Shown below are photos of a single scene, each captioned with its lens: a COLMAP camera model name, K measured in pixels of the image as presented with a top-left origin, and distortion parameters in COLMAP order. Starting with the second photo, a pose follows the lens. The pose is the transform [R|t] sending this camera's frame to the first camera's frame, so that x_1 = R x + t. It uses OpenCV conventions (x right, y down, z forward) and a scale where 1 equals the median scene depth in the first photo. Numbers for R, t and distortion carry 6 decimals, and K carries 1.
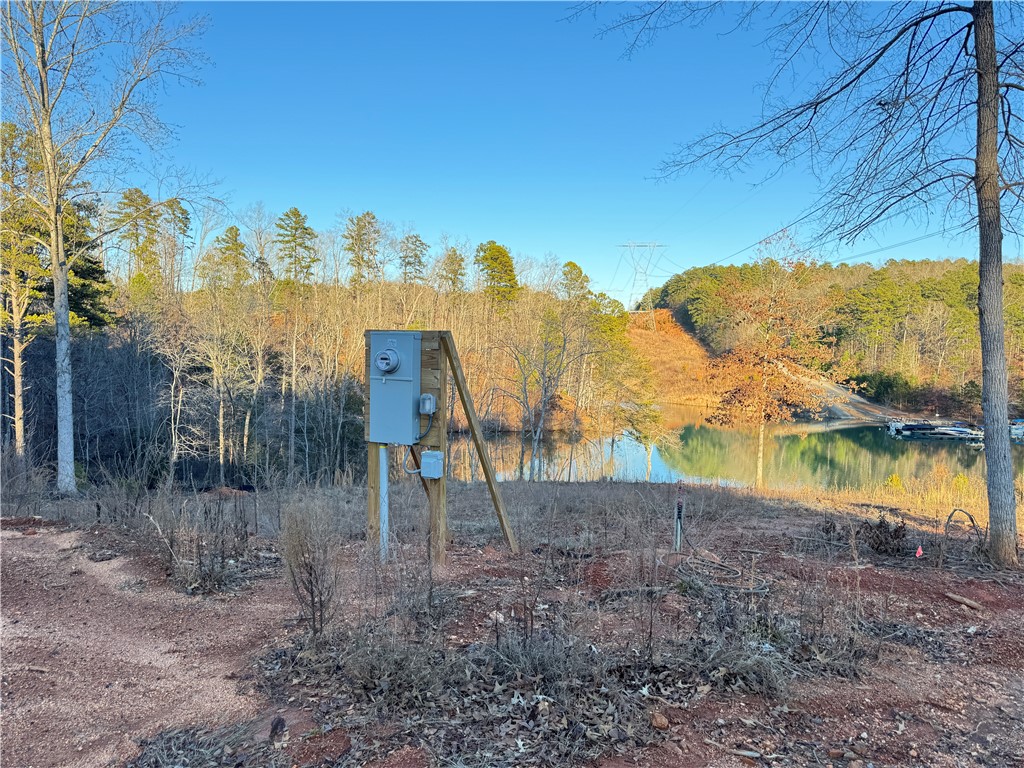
lens RADIAL K [[715.4, 0, 511.5], [0, 715.4, 386.7], [0, 0, 1]] dist [0.127838, -0.192267]
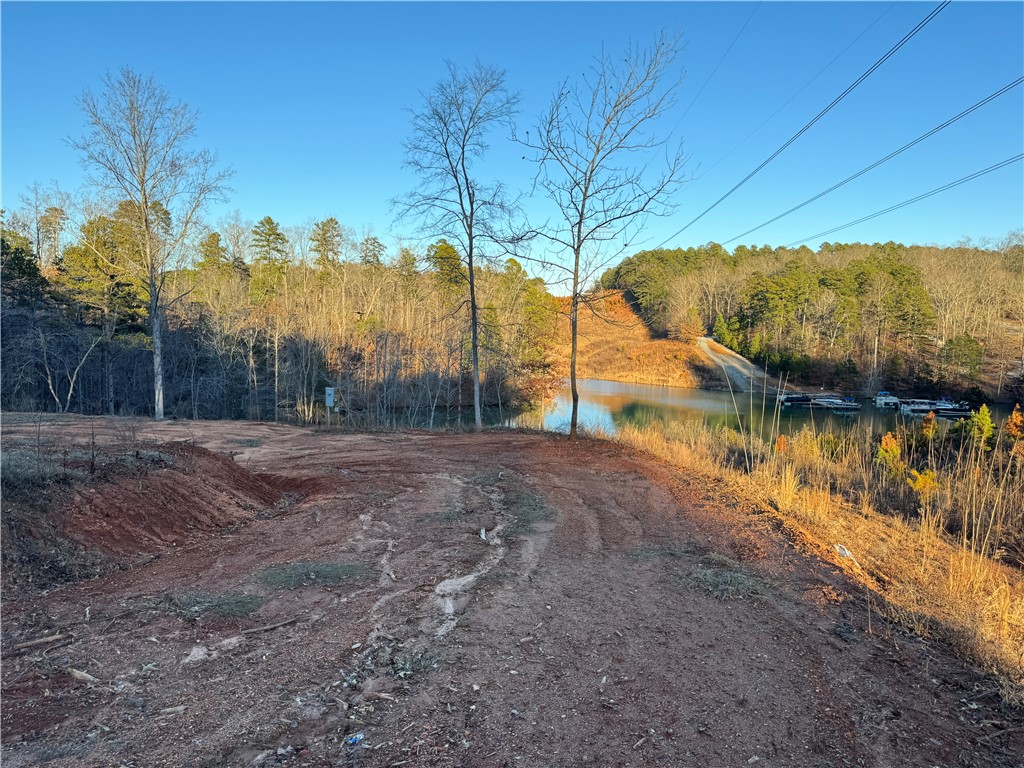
lens RADIAL K [[715.4, 0, 511.5], [0, 715.4, 386.7], [0, 0, 1]] dist [0.127838, -0.192267]
pose [[0.999147, -0.007824, 0.040541, 0.038717], [0.006399, 0.999361, 0.035160, -0.009772], [-0.040790, -0.034871, 0.998559, -0.173471]]
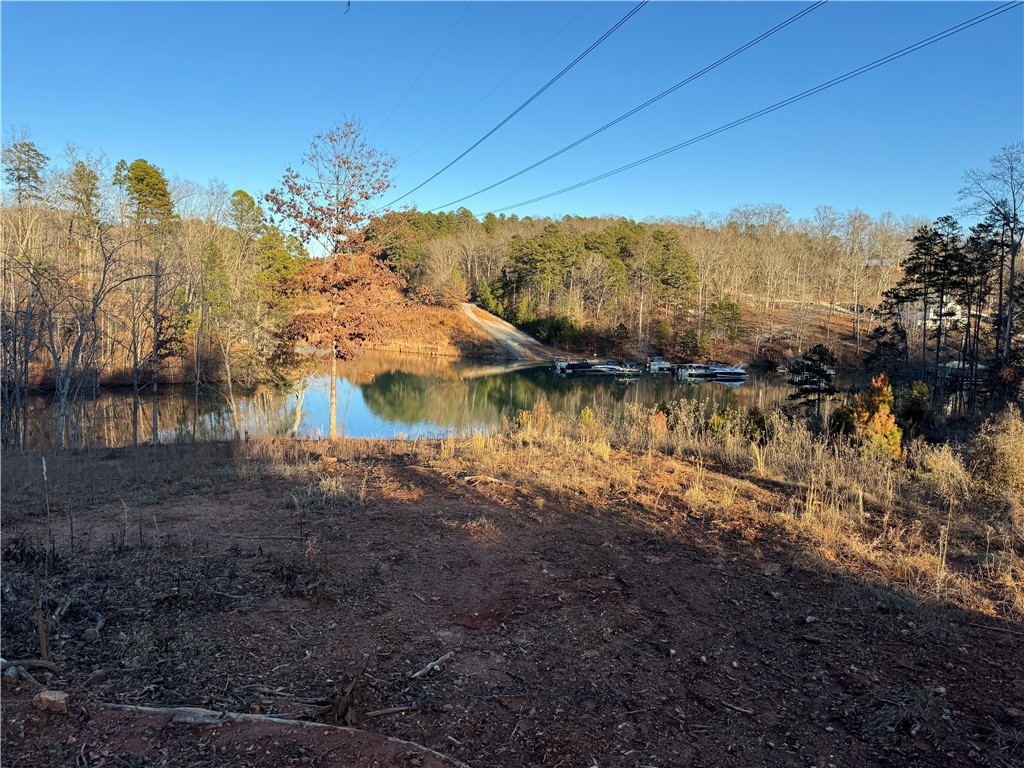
lens RADIAL K [[716.2, 0, 498.5], [0, 716.2, 377.9], [0, 0, 1]] dist [0.125761, -0.135254]
pose [[0.929866, -0.032480, 0.366461, 0.043707], [0.009991, 0.997957, 0.063099, 0.003629], [-0.367762, -0.055012, 0.928291, 0.031500]]
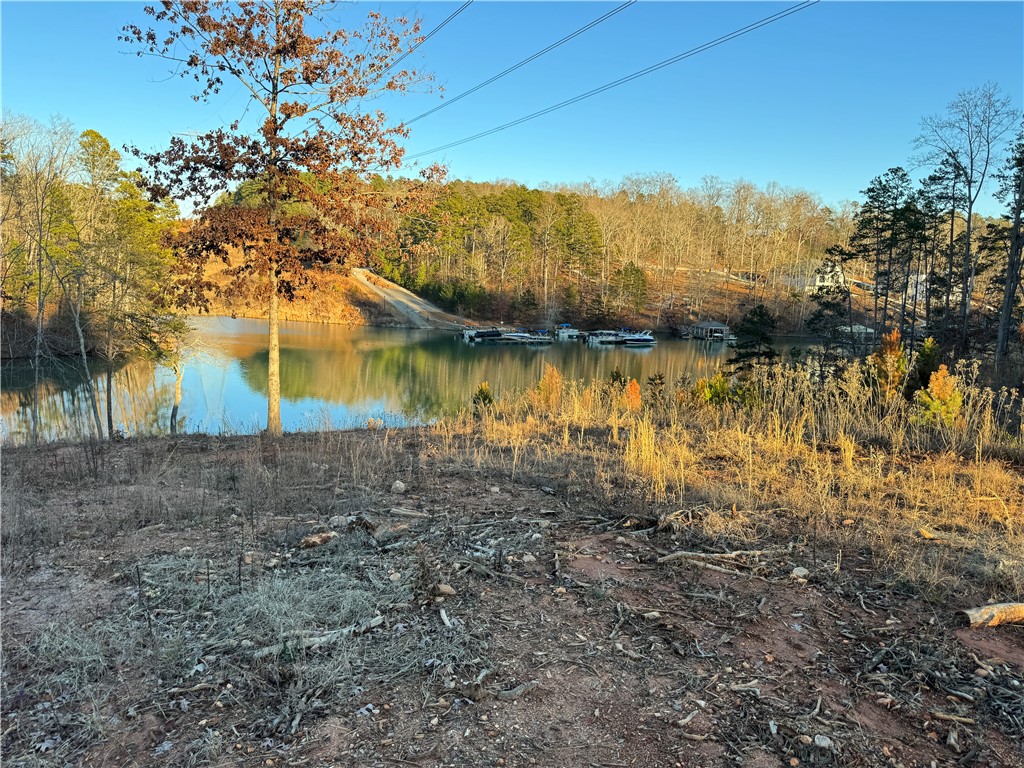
lens RADIAL K [[715.4, 0, 511.5], [0, 715.4, 386.7], [0, 0, 1]] dist [0.127838, -0.192267]
pose [[0.851526, -0.072243, 0.519312, 0.046320], [0.012742, 0.993021, 0.117248, 0.010544], [-0.524158, -0.093223, 0.846503, 0.104792]]
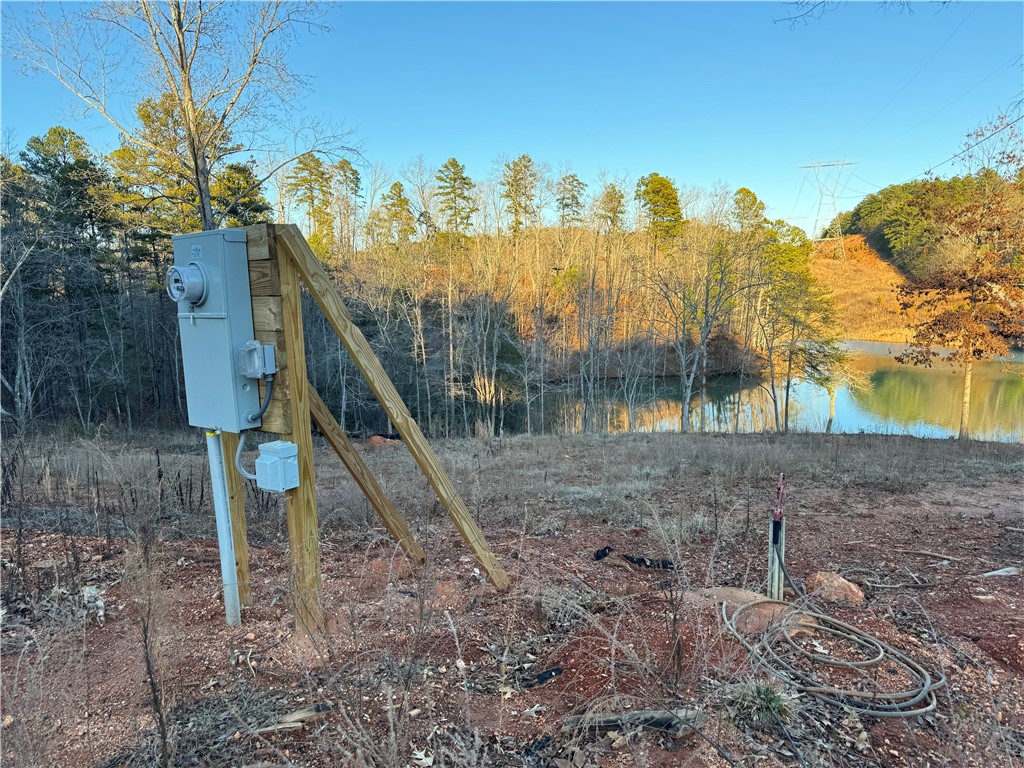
lens RADIAL K [[715.4, 0, 511.5], [0, 715.4, 386.7], [0, 0, 1]] dist [0.127838, -0.192267]
pose [[0.972693, -0.017834, -0.231407, 0.006802], [0.035395, 0.996779, 0.071961, 0.000395], [0.229379, -0.078187, 0.970192, 0.016502]]
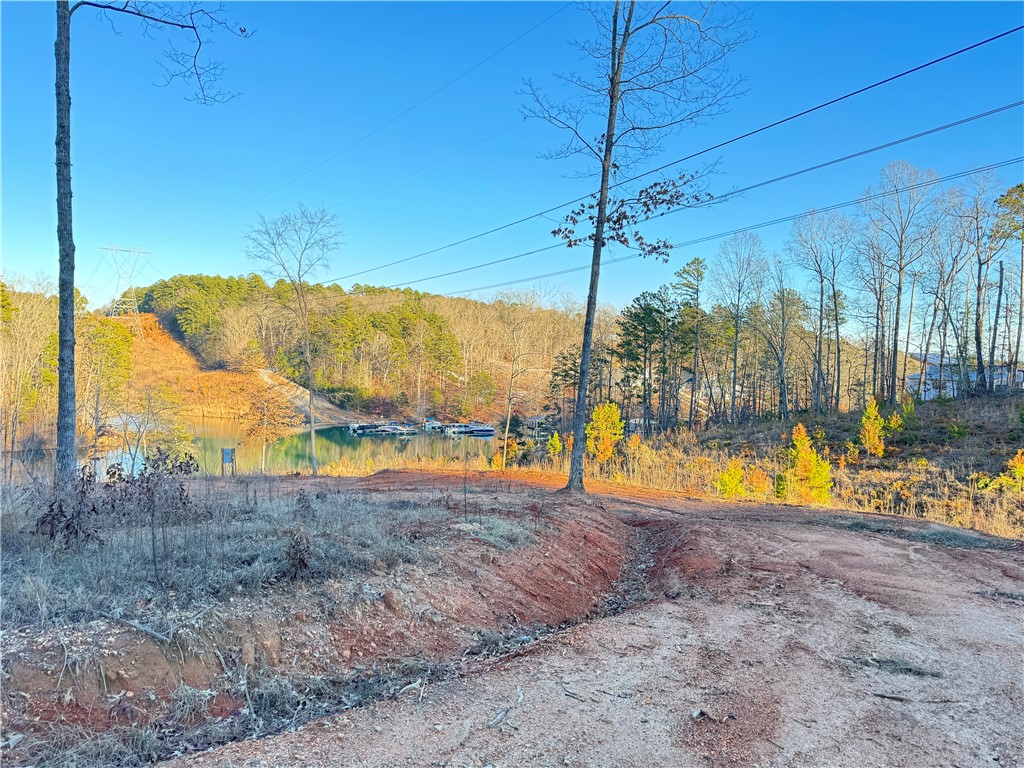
lens RADIAL K [[715.4, 0, 511.5], [0, 715.4, 386.7], [0, 0, 1]] dist [0.127838, -0.192267]
pose [[0.776652, -0.011110, 0.629831, -0.090419], [0.010901, 0.999932, 0.004196, -0.023524], [-0.629835, 0.003607, 0.776721, -0.233702]]
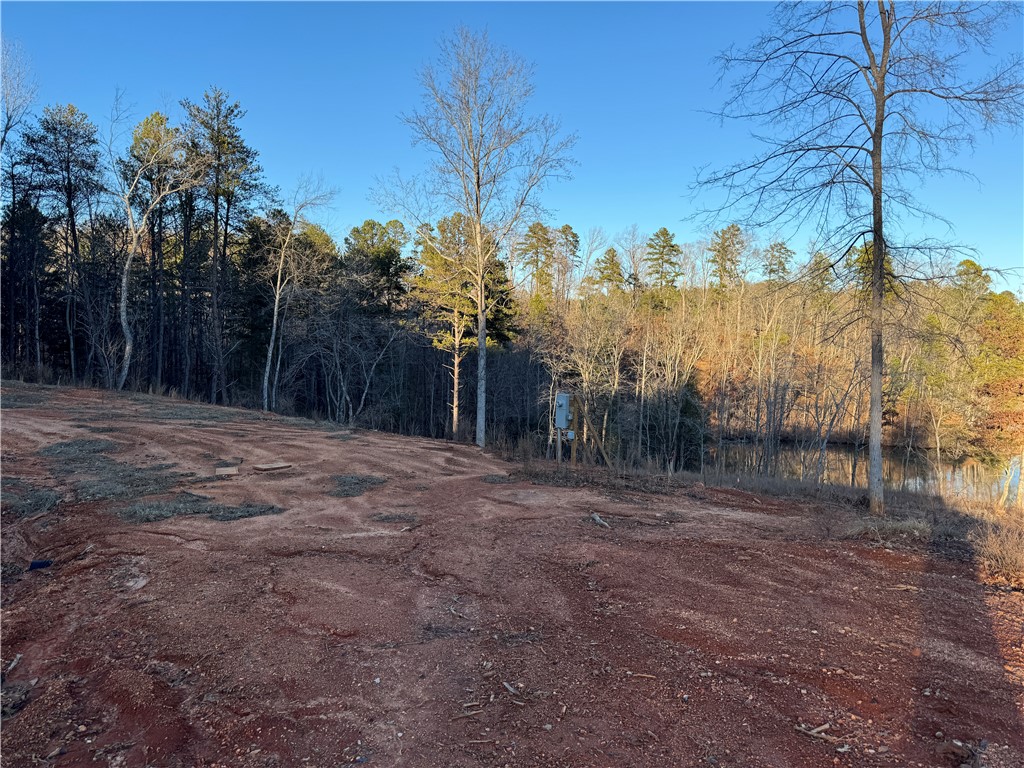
lens RADIAL K [[715.4, 0, 511.5], [0, 715.4, 386.7], [0, 0, 1]] dist [0.127838, -0.192267]
pose [[0.871972, 0.039687, -0.487945, 0.042077], [-0.039959, 0.999153, 0.009859, -0.004558], [0.487923, 0.010901, 0.872819, -0.067901]]
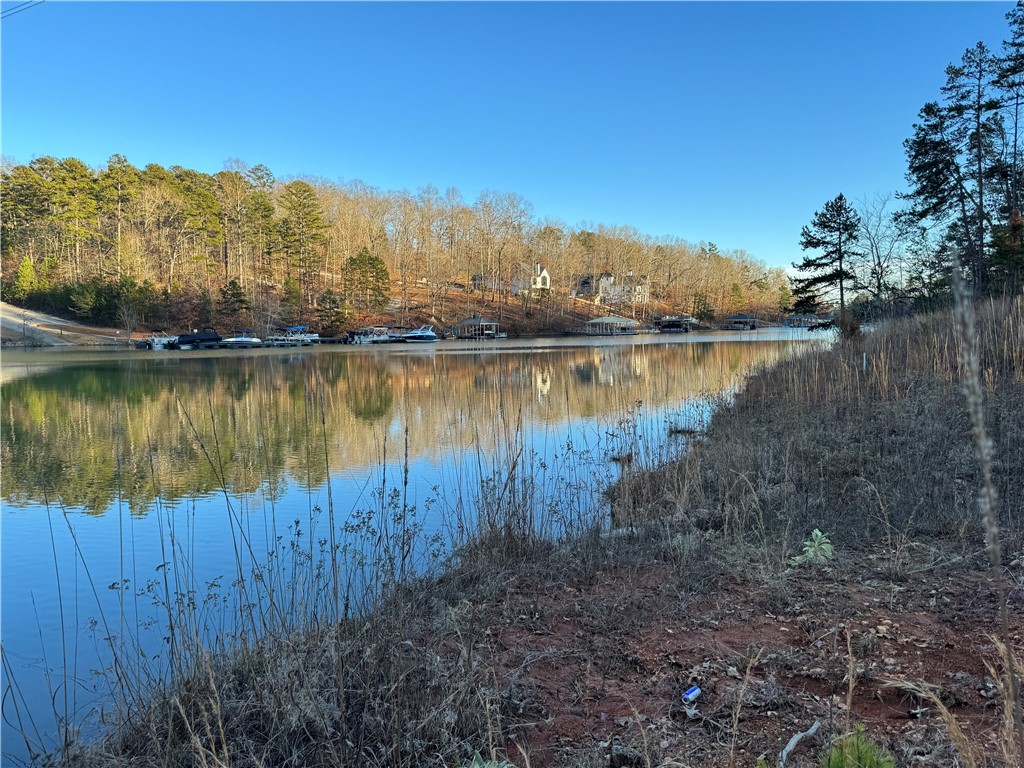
lens RADIAL K [[715.2, 0, 507.2], [0, 715.2, 387.7], [0, 0, 1]] dist [0.089836, -0.107426]
pose [[0.467063, -0.105417, 0.877918, 0.105894], [0.069504, 0.994173, 0.082400, 0.064332], [-0.881488, 0.022533, 0.471668, 0.448228]]
